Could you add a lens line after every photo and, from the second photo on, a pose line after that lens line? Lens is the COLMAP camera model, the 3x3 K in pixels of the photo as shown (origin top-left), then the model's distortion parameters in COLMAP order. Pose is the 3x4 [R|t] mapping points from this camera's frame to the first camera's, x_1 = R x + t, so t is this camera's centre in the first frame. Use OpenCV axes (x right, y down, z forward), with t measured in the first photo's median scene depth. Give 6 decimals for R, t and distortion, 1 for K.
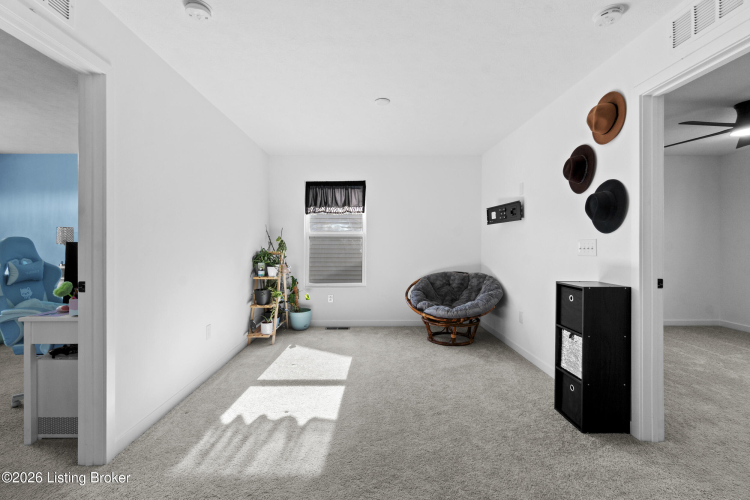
lens RADIAL K [[331.3, 0, 371.4], [0, 331.3, 249.6], [0, 0, 1]] dist [-0.002831, -0.000205]
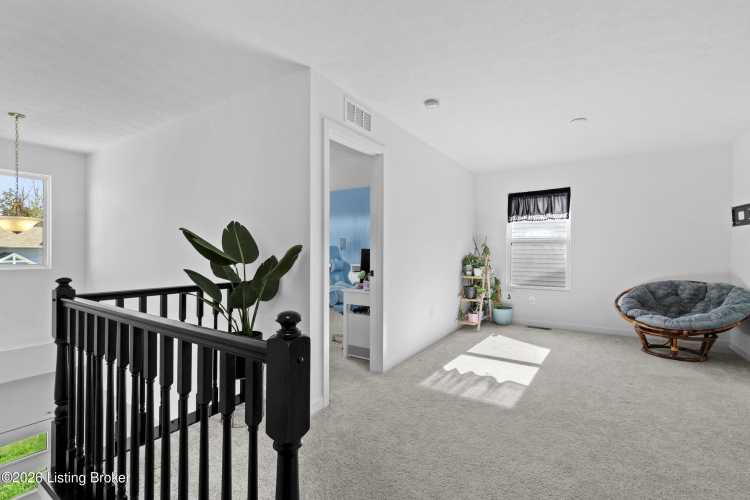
lens RADIAL K [[331.3, 0, 371.4], [0, 331.3, 249.6], [0, 0, 1]] dist [-0.002831, -0.000205]
pose [[0.824576, -0.000257, -0.565752, 0.069344], [-0.007902, 0.999897, -0.011972, 0.001120], [0.565697, 0.014342, 0.824489, -0.235825]]
